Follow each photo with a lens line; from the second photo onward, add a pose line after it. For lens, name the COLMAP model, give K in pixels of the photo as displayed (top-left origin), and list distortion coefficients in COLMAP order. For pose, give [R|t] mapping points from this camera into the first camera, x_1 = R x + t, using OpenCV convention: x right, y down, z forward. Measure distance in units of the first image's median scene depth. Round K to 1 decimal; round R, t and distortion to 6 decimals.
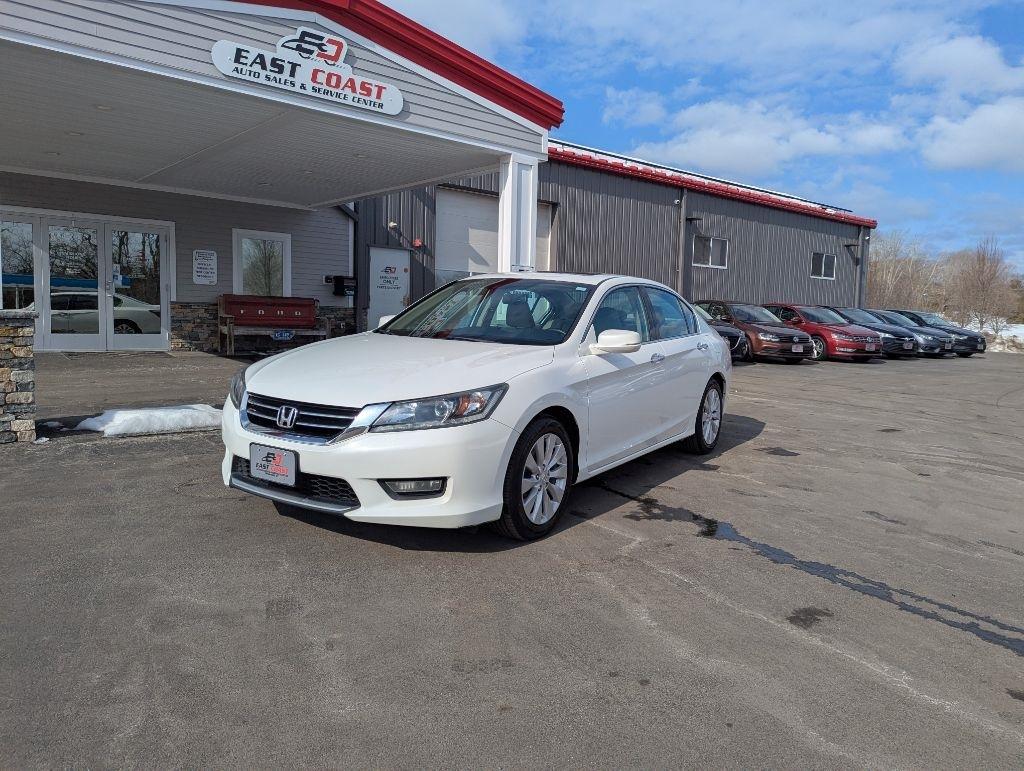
lens RADIAL K [[719.8, 0, 528.2], [0, 719.8, 374.9], [0, 0, 1]] dist [0.060422, -0.055164]
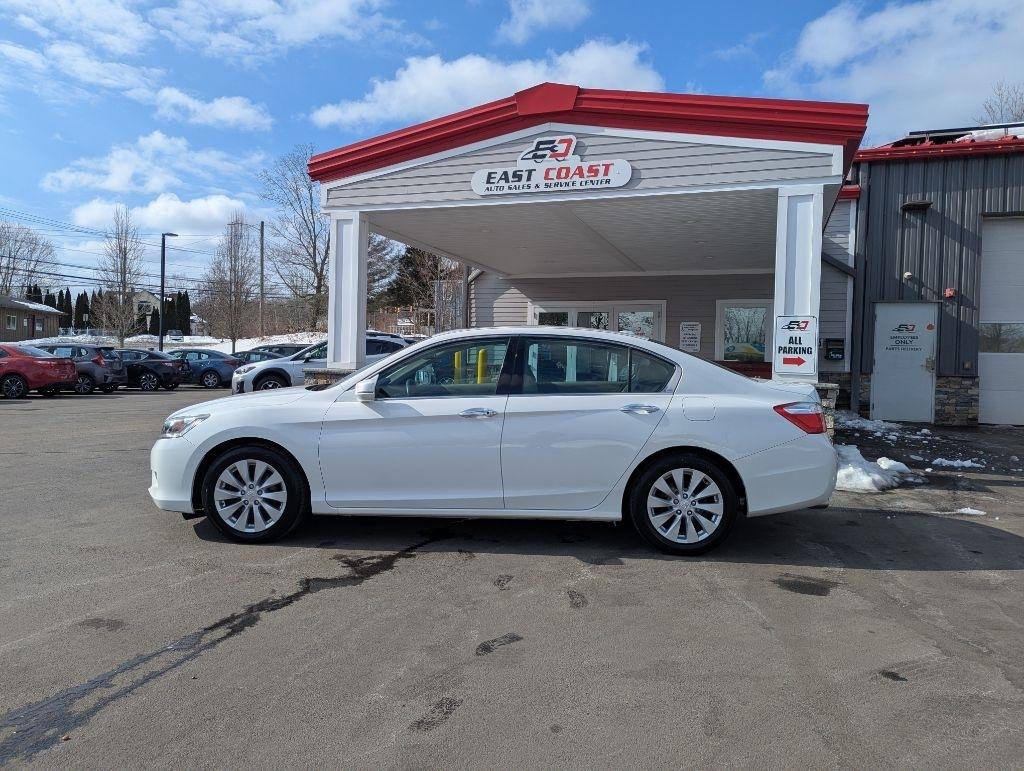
lens RADIAL K [[719.8, 0, 500.3], [0, 719.8, 368.0], [0, 0, 1]] dist [0.060422, -0.055164]
pose [[0.481182, -0.011138, -0.876550, 0.708257], [-0.084188, 0.994710, -0.058855, -0.019821], [0.872569, 0.102115, 0.477699, 0.404293]]
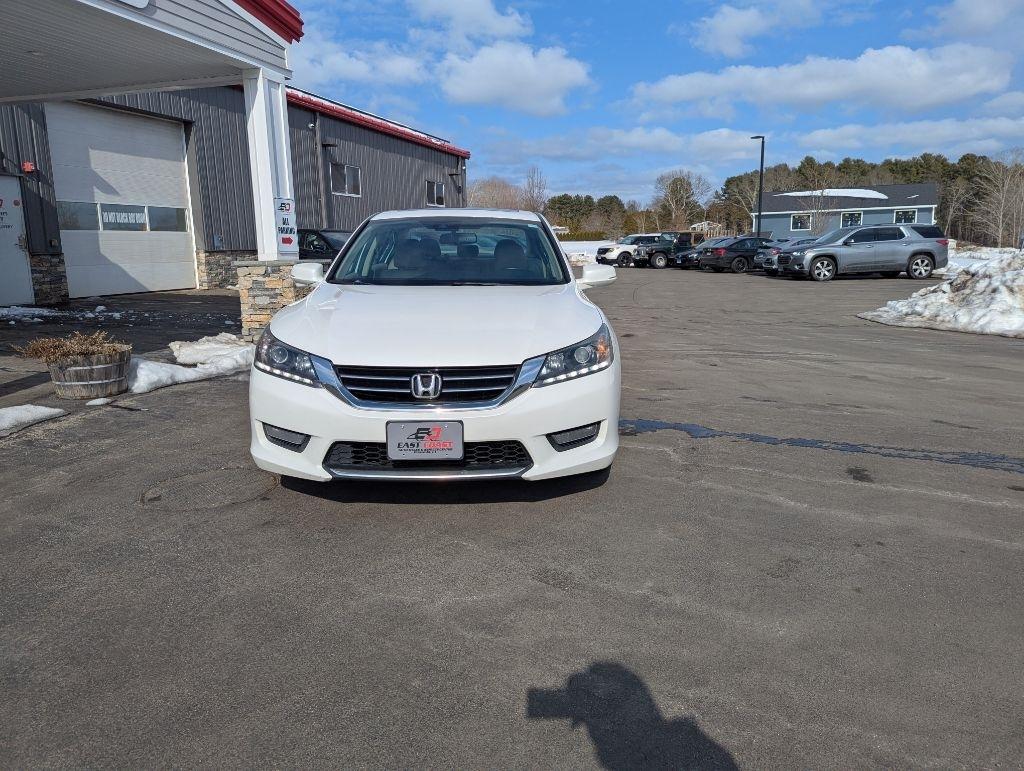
lens RADIAL K [[719.8, 0, 510.9], [0, 719.8, 369.0], [0, 0, 1]] dist [0.060422, -0.055164]
pose [[0.843259, -0.134817, 0.520326, -0.341298], [0.087457, 0.989548, 0.114657, -0.026516], [-0.530345, -0.051179, 0.846236, 0.097855]]
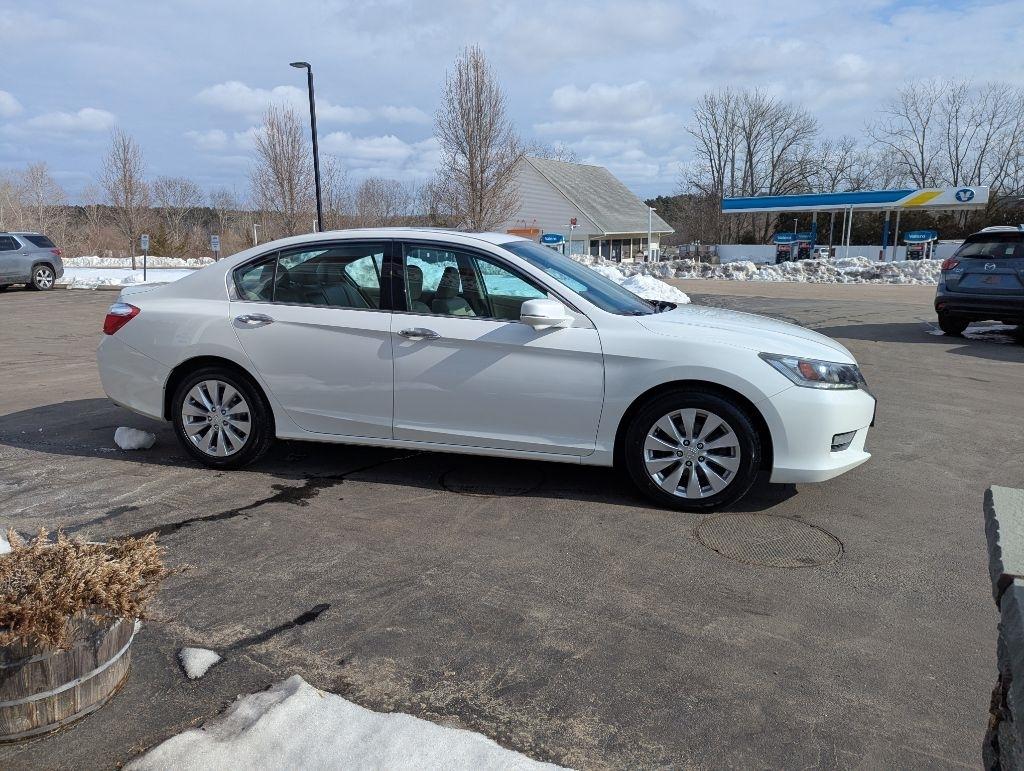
lens RADIAL K [[719.8, 0, 505.6], [0, 719.8, 381.3], [0, 0, 1]] dist [0.060422, -0.055164]
pose [[-0.293764, -0.216537, 0.931029, -0.639805], [0.082467, 0.964631, 0.250373, -0.137911], [-0.952314, 0.150330, -0.265516, 0.925500]]
